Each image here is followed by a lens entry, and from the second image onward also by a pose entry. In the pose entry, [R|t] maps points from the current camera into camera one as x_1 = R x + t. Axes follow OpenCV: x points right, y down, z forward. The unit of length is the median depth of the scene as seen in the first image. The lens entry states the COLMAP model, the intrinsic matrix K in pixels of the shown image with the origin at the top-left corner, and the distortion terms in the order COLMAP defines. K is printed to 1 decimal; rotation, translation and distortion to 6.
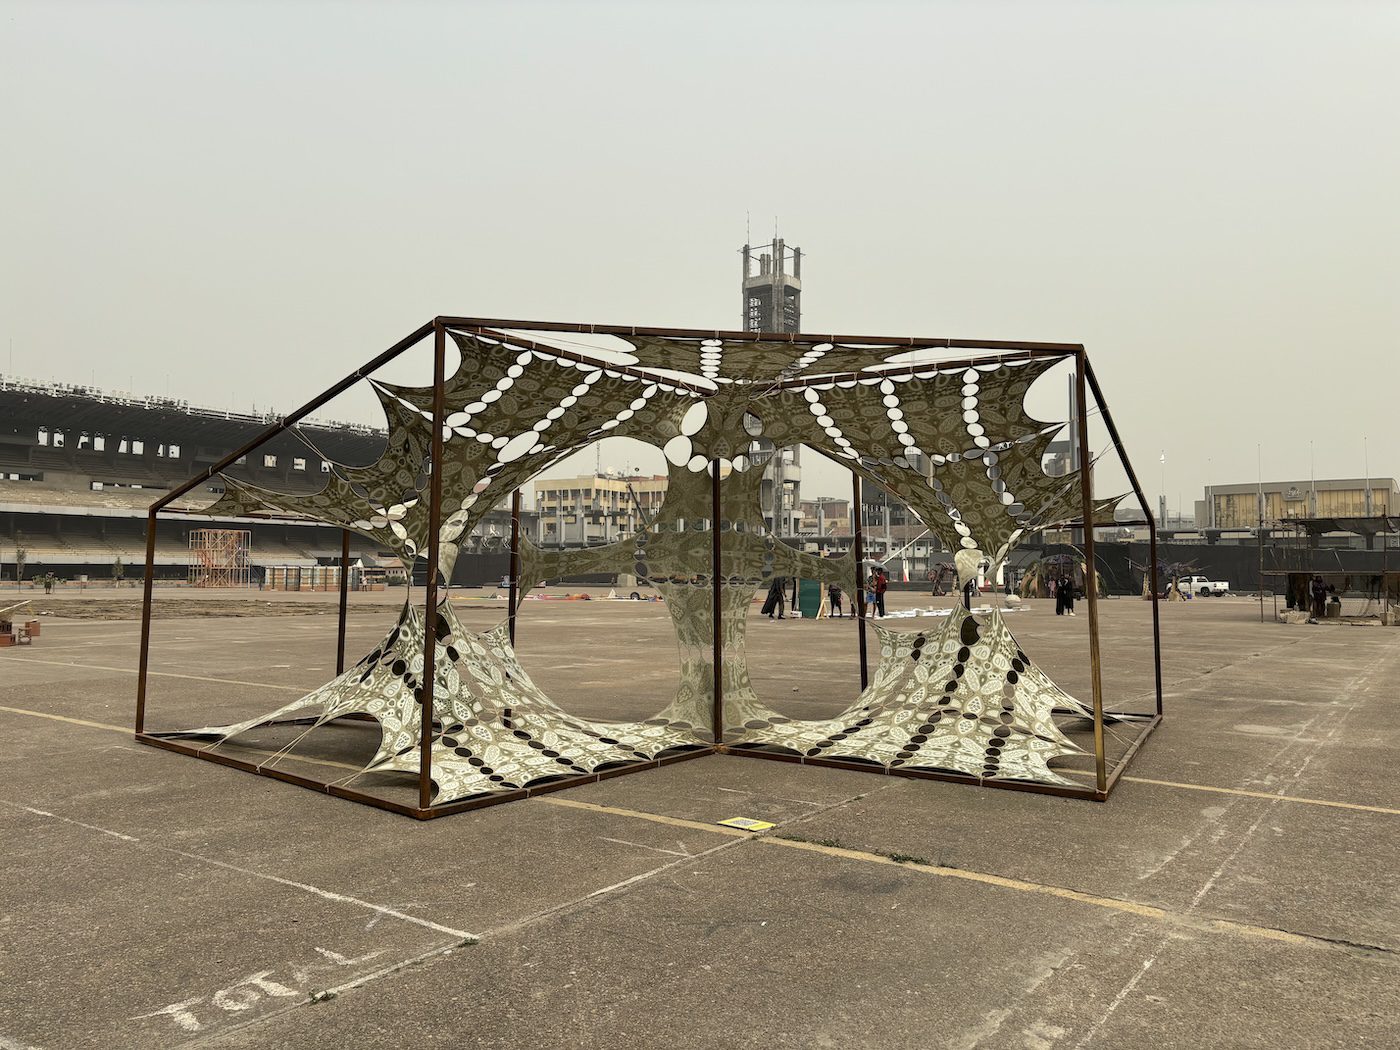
lens RADIAL K [[1047.3, 0, 708.8], [0, 1047.3, 531.8], [0, 0, 1]] dist [0.029434, -0.041897]
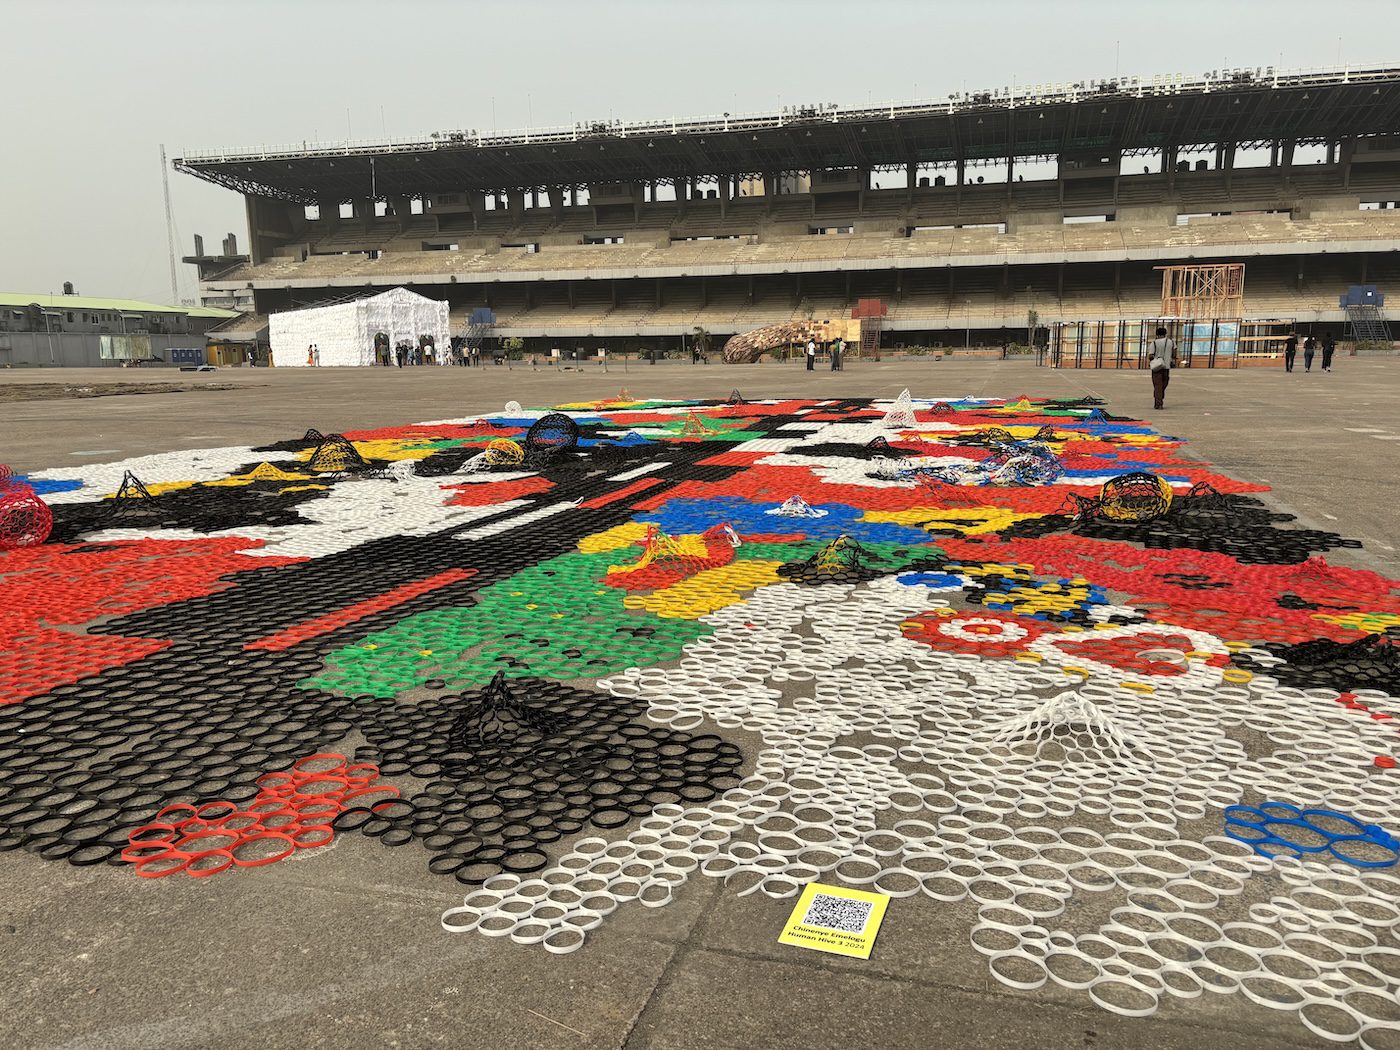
lens RADIAL K [[1047.3, 0, 695.9], [0, 1047.3, 534.3], [0, 0, 1]] dist [0.029434, -0.041897]
pose [[0.275298, 0.167149, -0.946716, 0.058429], [0.049789, 0.980969, 0.187674, 0.016610], [0.960069, -0.098803, 0.261737, 0.412407]]
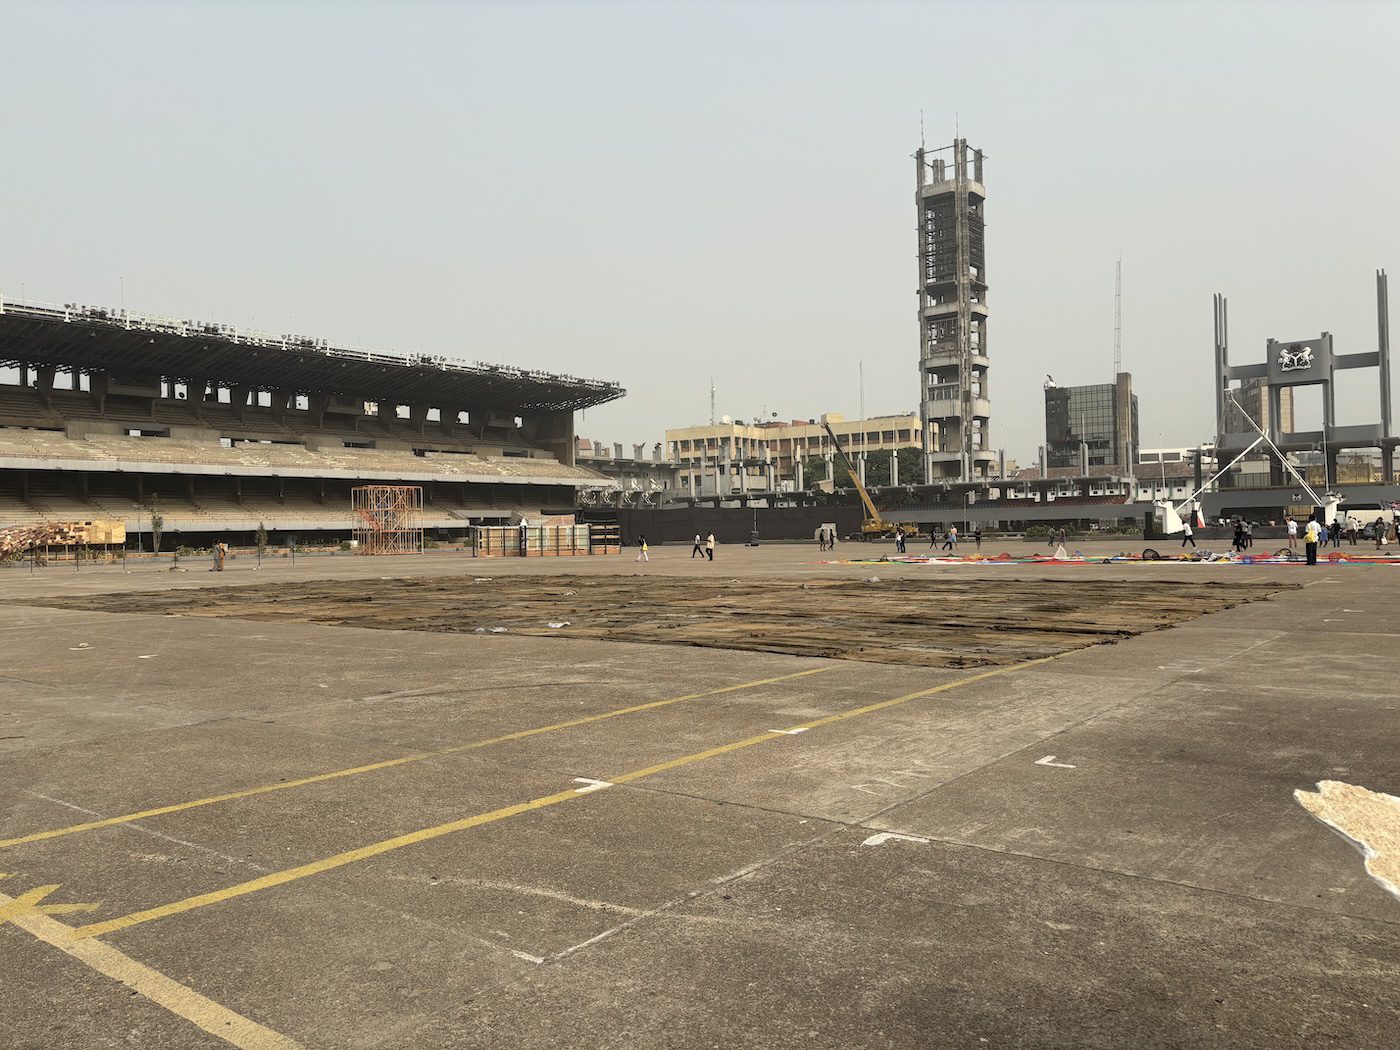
lens RADIAL K [[1047.3, 0, 706.9], [0, 1047.3, 522.9], [0, 0, 1]] dist [0.029434, -0.041897]
pose [[0.998298, -0.025263, -0.052564, -0.126751], [0.026987, 0.999112, 0.032351, 0.005530], [0.051700, -0.033715, 0.998093, 0.132439]]
